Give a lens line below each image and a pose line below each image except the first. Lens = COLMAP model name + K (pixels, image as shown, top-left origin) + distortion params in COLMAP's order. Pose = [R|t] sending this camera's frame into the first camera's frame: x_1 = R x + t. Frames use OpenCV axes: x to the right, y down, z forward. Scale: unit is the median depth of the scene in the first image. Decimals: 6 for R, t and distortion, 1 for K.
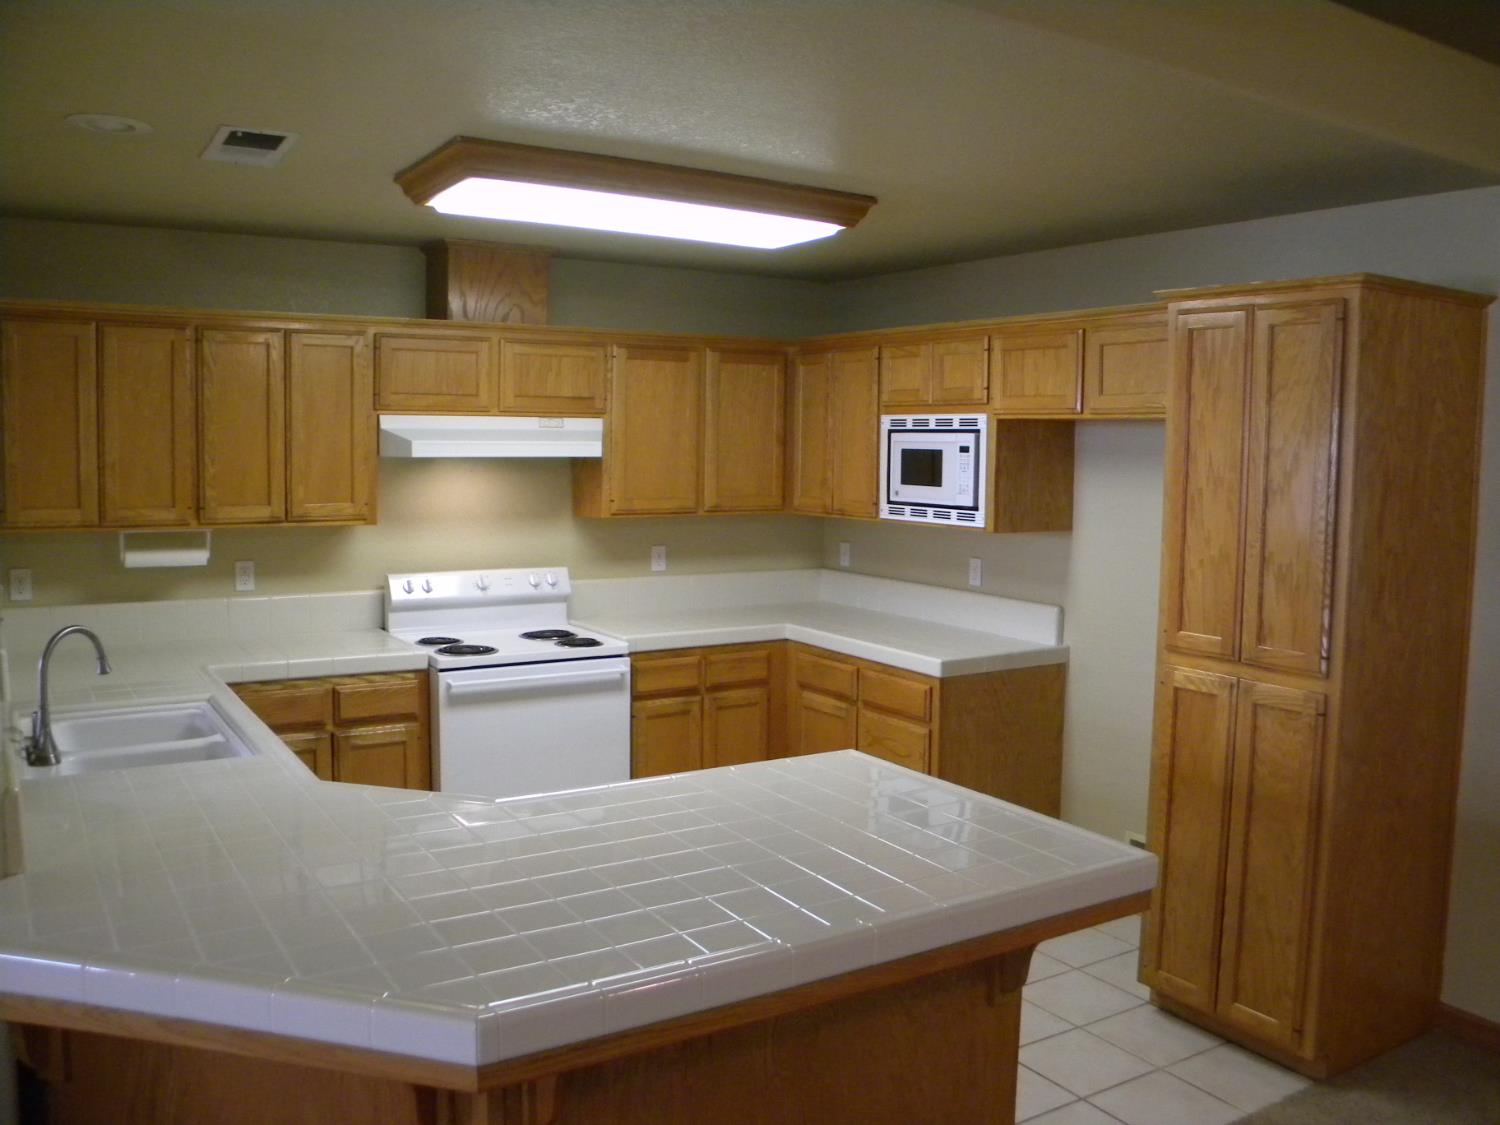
lens RADIAL K [[1277.7, 0, 753.8], [0, 1277.7, 553.6], [0, 0, 1]] dist [-0.187352, 0.164579]
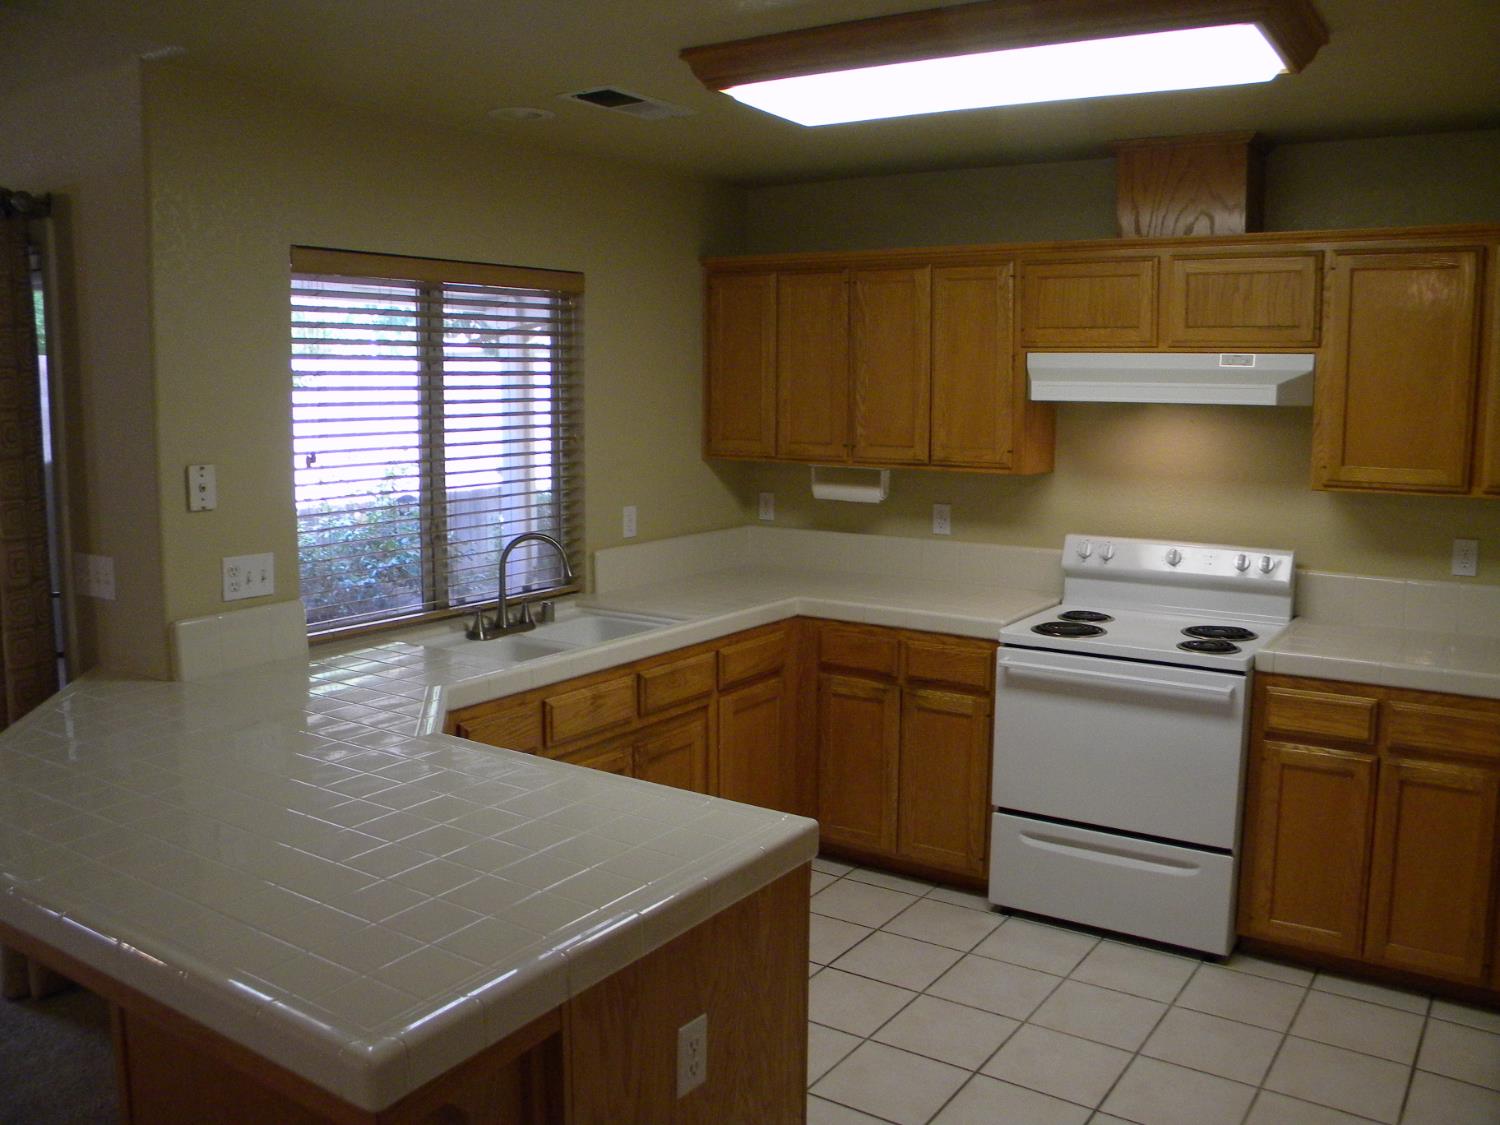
lens RADIAL K [[1277.7, 0, 753.8], [0, 1277.7, 553.6], [0, 0, 1]] dist [-0.187352, 0.164579]
pose [[0.408124, 0.112816, -0.905929, 0.452034], [-0.078040, 0.993014, 0.088503, -0.032980], [0.909585, 0.034579, 0.414077, 0.457507]]
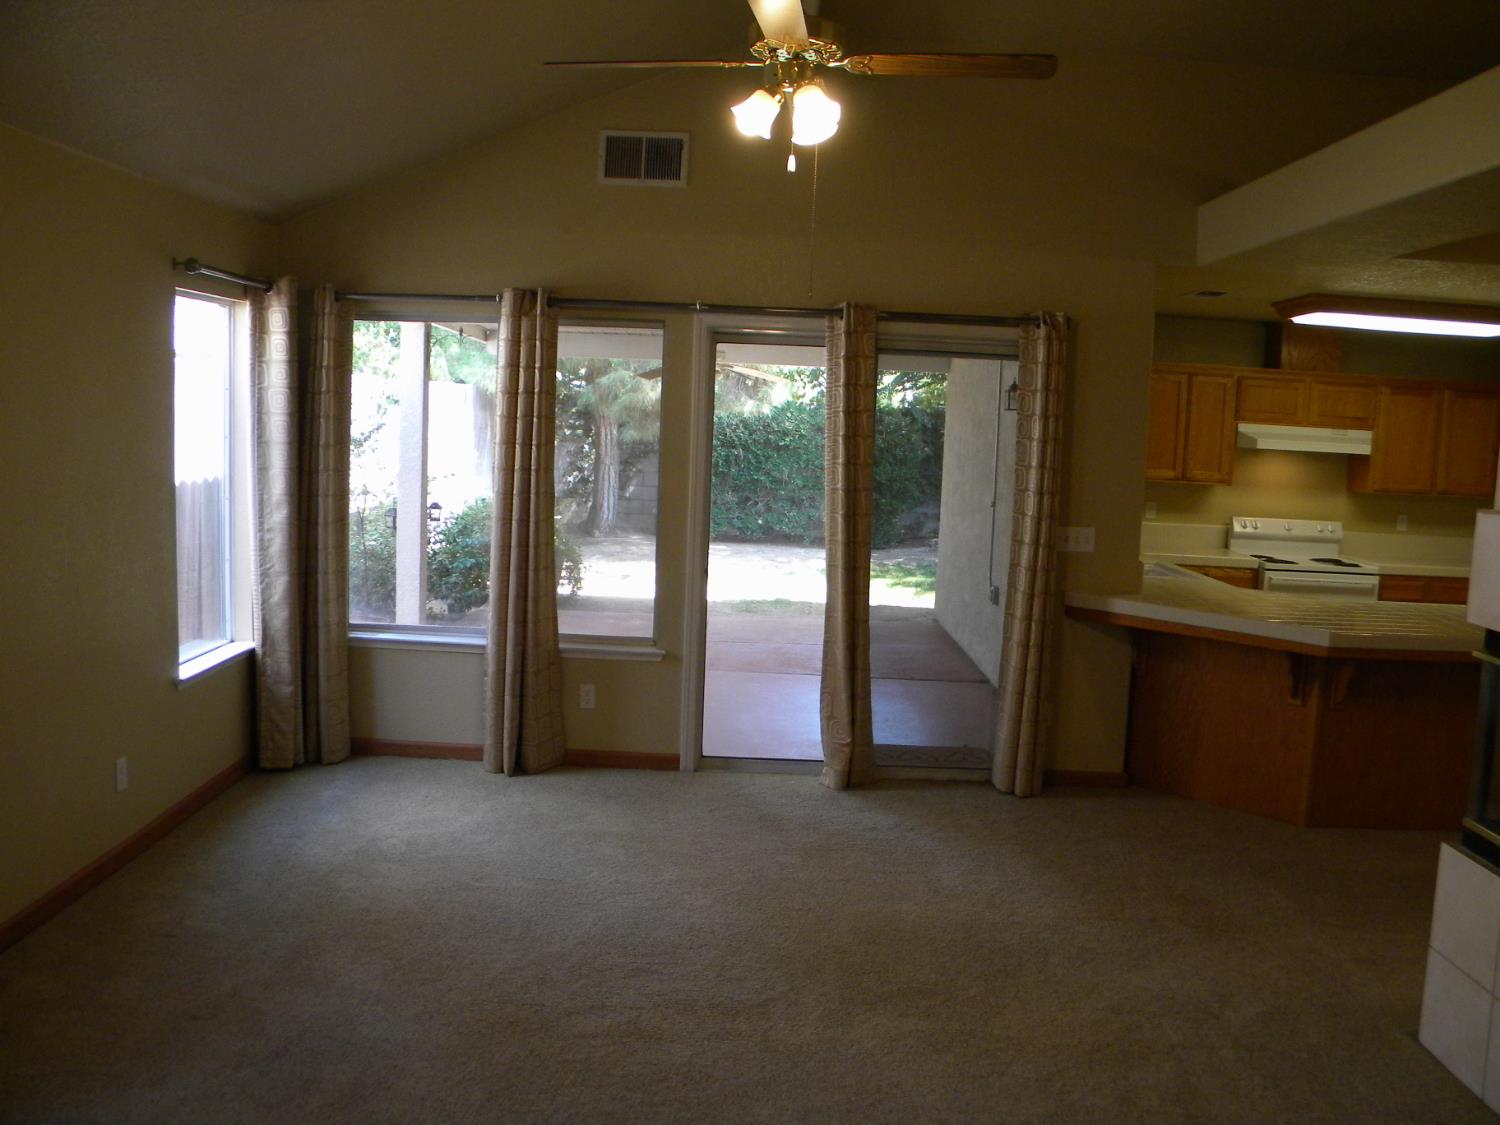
lens RADIAL K [[1277.7, 0, 753.8], [0, 1277.7, 553.6], [0, 0, 1]] dist [-0.187352, 0.164579]
pose [[0.846163, 0.082402, -0.526514, 0.057365], [-0.079317, 0.996443, 0.028477, 0.074378], [0.526988, 0.017665, 0.849689, -0.821231]]
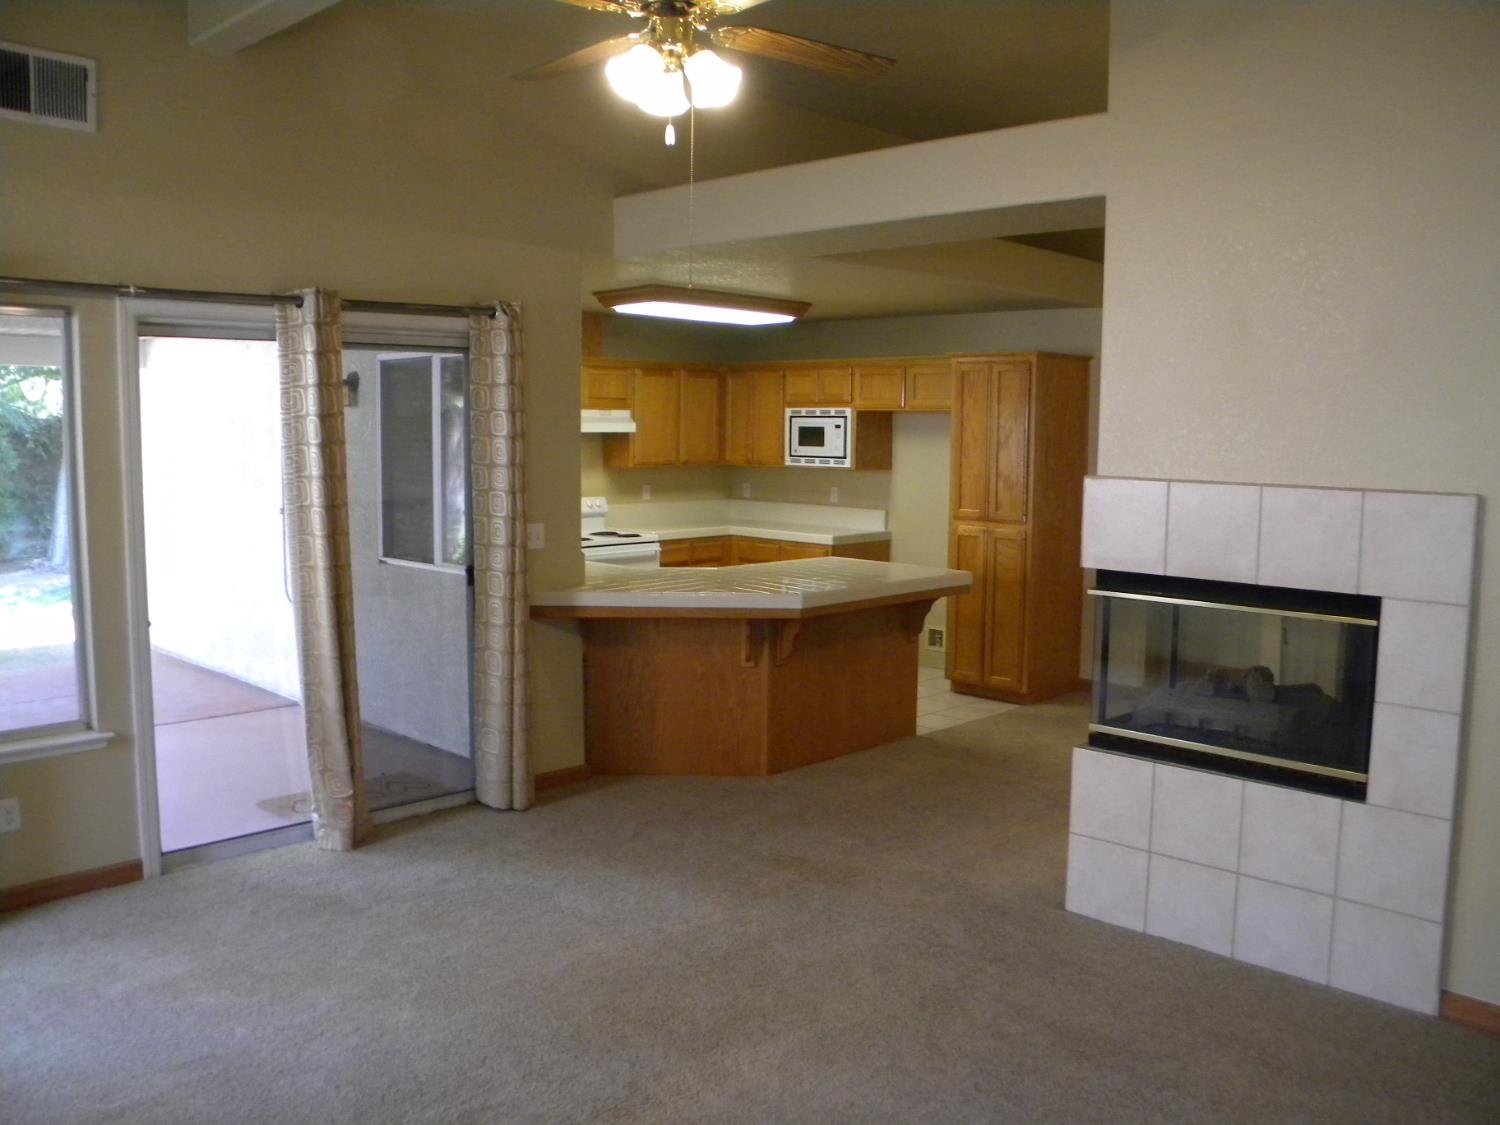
lens RADIAL K [[1277.7, 0, 753.8], [0, 1277.7, 553.6], [0, 0, 1]] dist [-0.187352, 0.164579]
pose [[0.972165, -0.027451, 0.232684, -0.405709], [0.023809, 0.999546, 0.018447, 0.069549], [-0.233085, -0.012394, 0.972377, -0.825096]]
